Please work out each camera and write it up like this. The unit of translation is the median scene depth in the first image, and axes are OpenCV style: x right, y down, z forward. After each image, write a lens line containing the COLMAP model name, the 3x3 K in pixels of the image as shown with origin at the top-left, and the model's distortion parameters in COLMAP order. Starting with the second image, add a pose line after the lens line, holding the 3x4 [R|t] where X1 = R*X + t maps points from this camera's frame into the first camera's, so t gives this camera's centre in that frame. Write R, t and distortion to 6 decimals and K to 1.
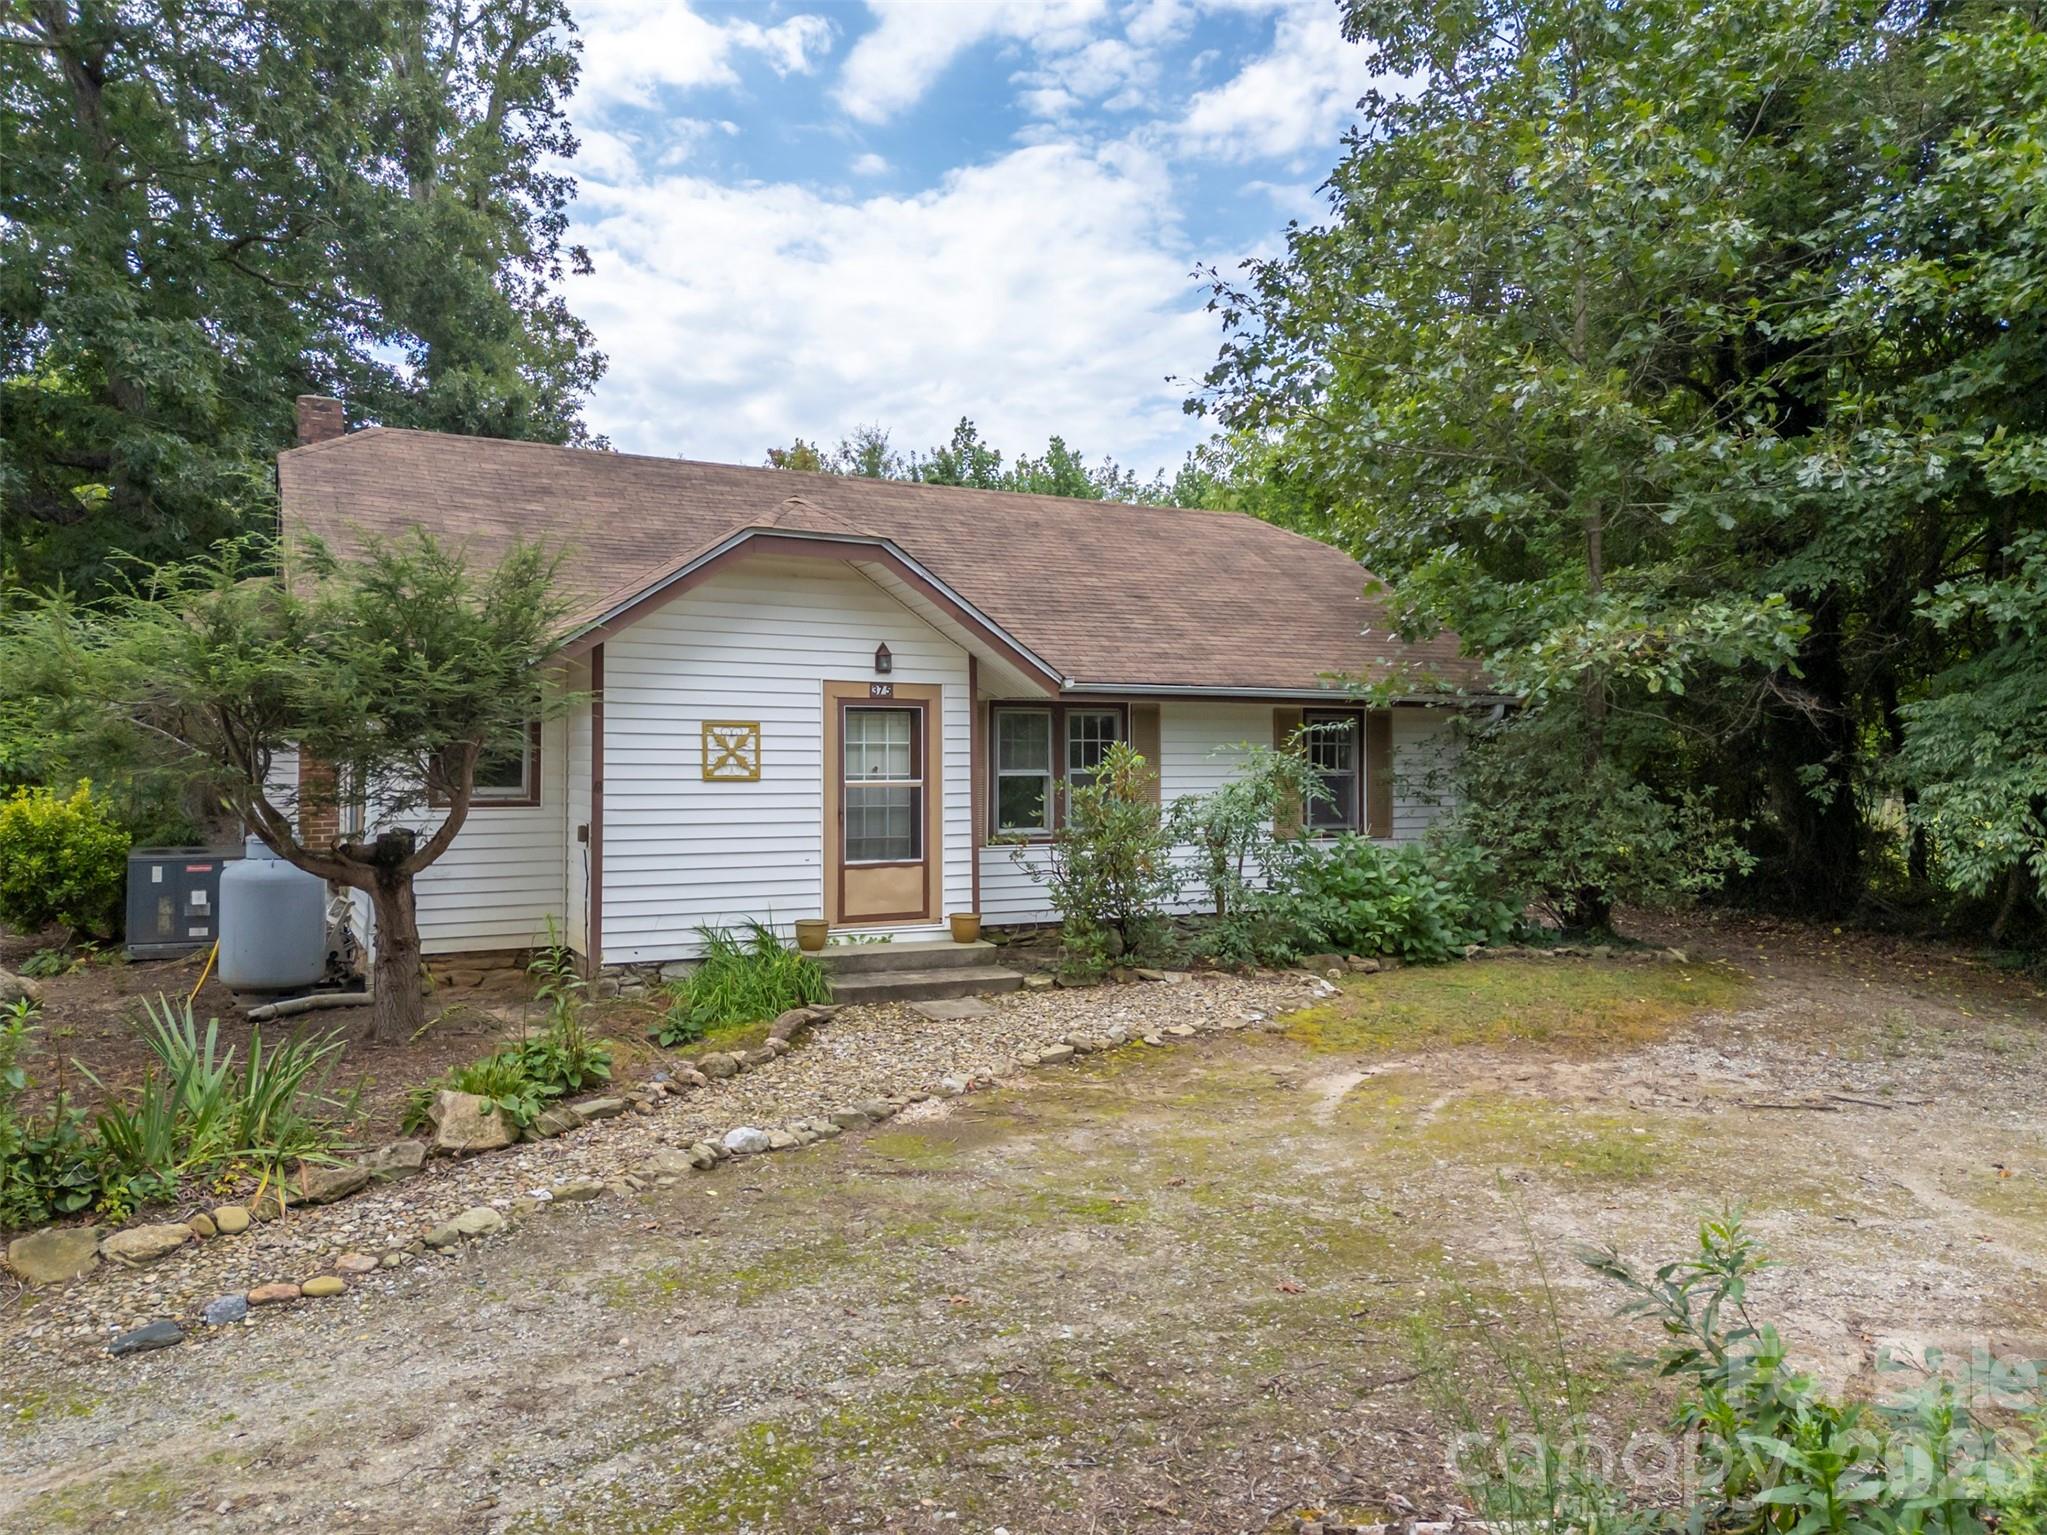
lens RADIAL K [[1419.3, 0, 1019.8], [0, 1419.3, 757.9], [0, 0, 1]] dist [0.048624, -0.027354]
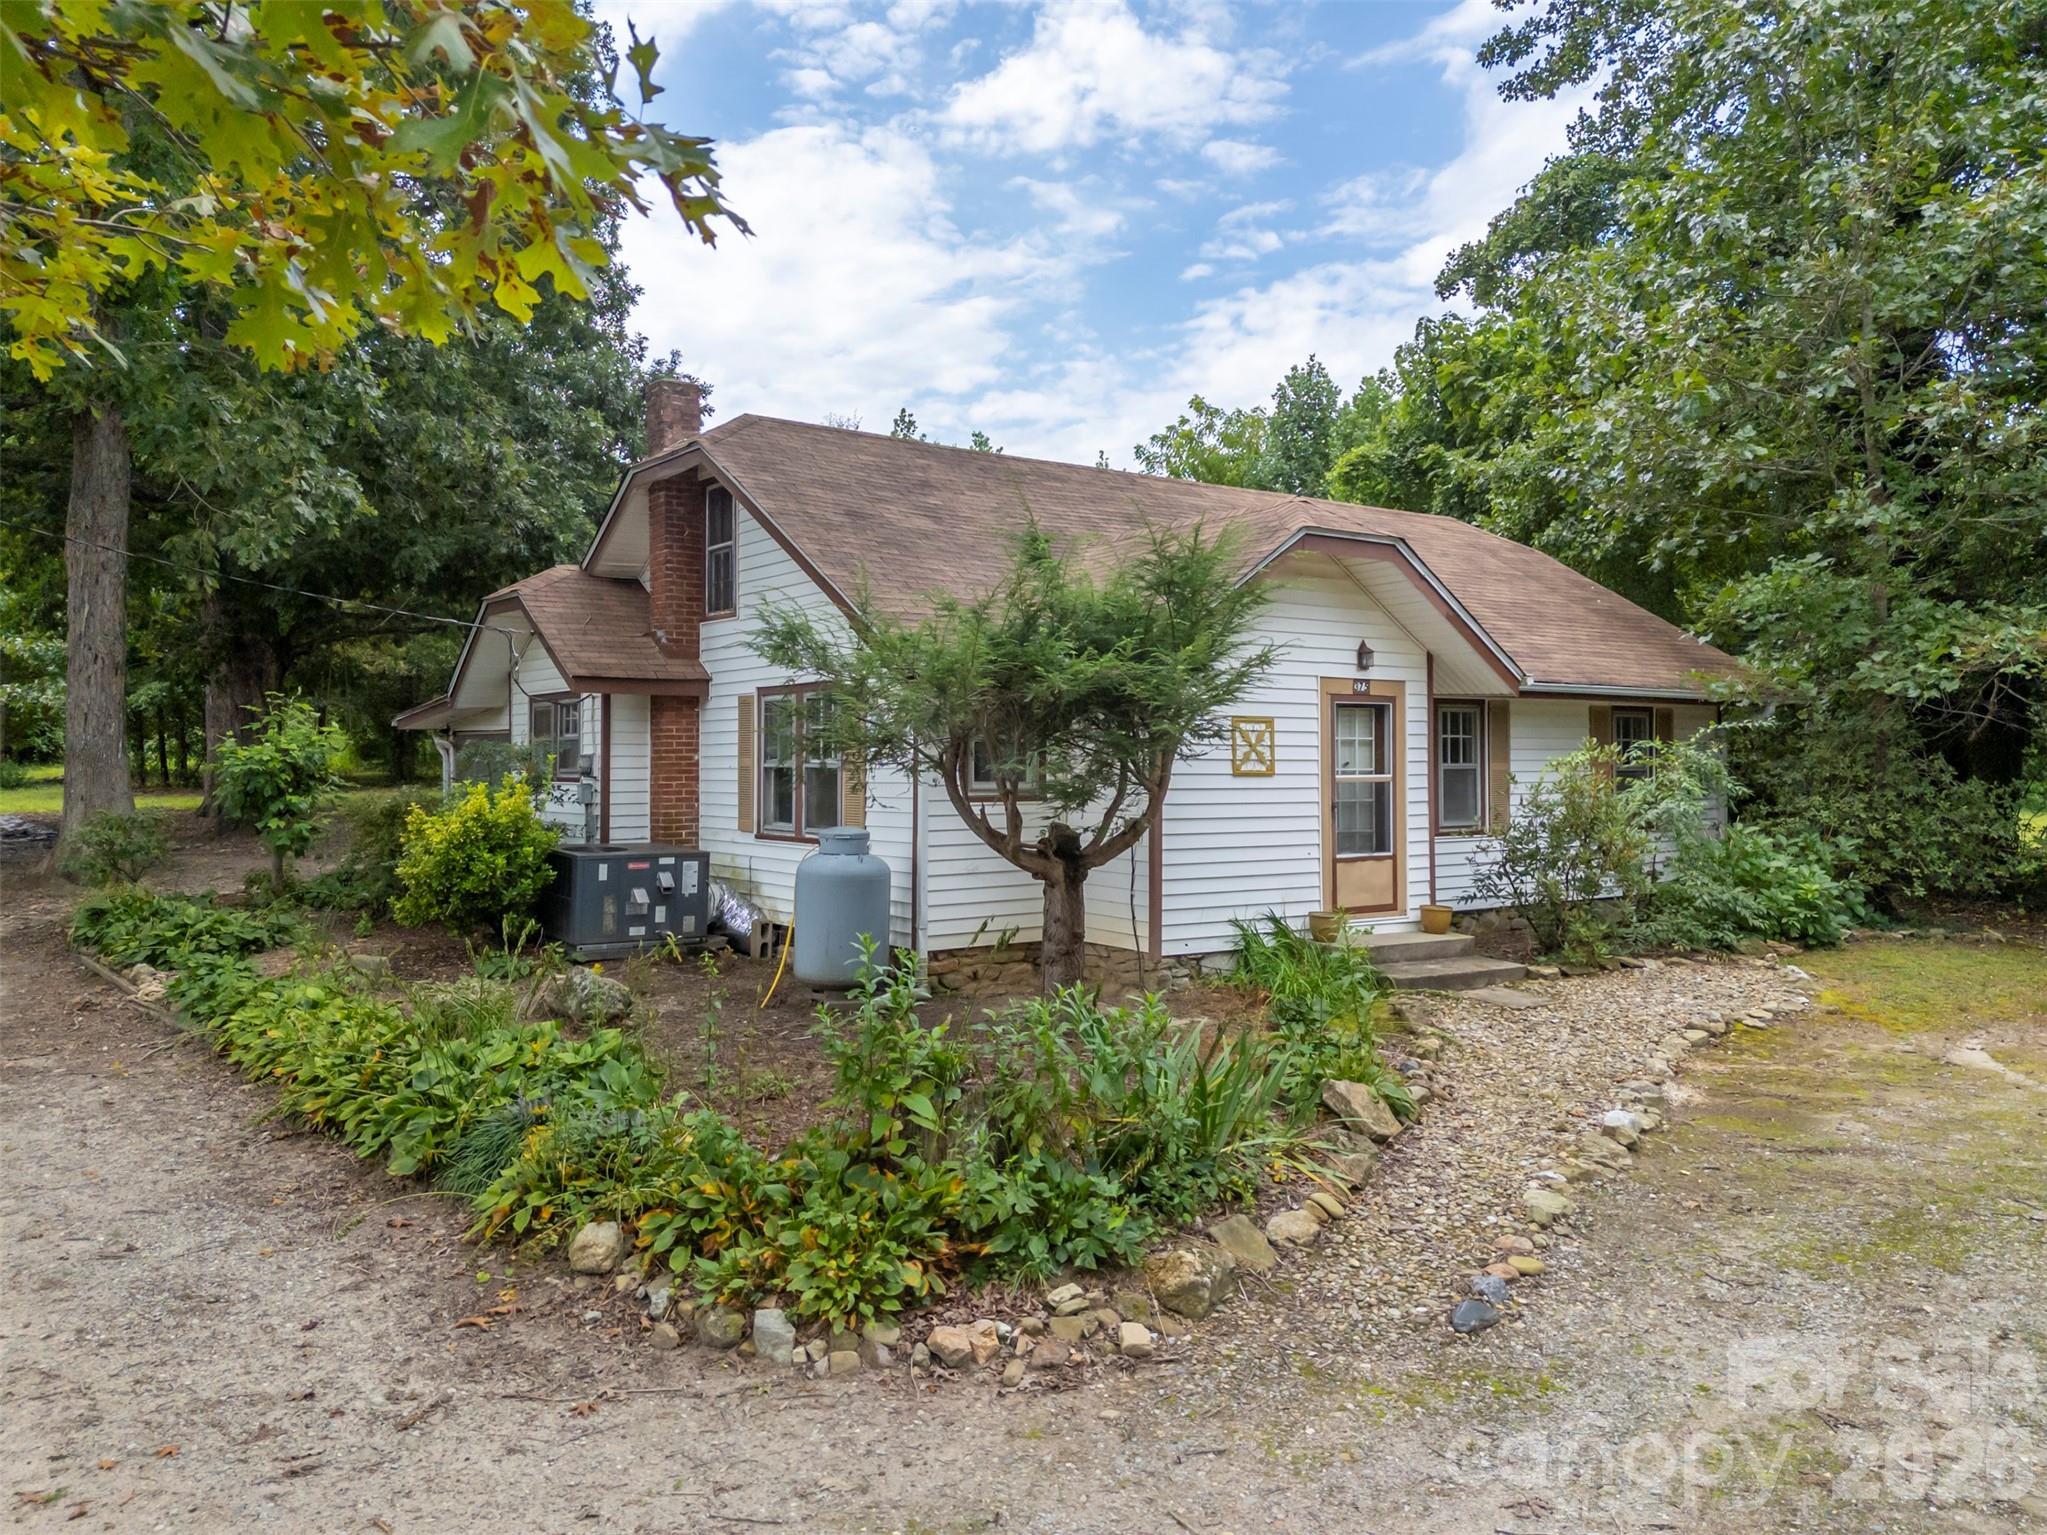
lens RADIAL K [[1419.3, 0, 974.2], [0, 1419.3, 770.0], [0, 0, 1]] dist [0.048624, -0.027354]
pose [[0.993639, -0.001285, 0.112607, -0.497632], [-0.000092, 0.999925, 0.012222, -0.000432], [-0.112614, -0.012155, 0.993564, 0.013668]]
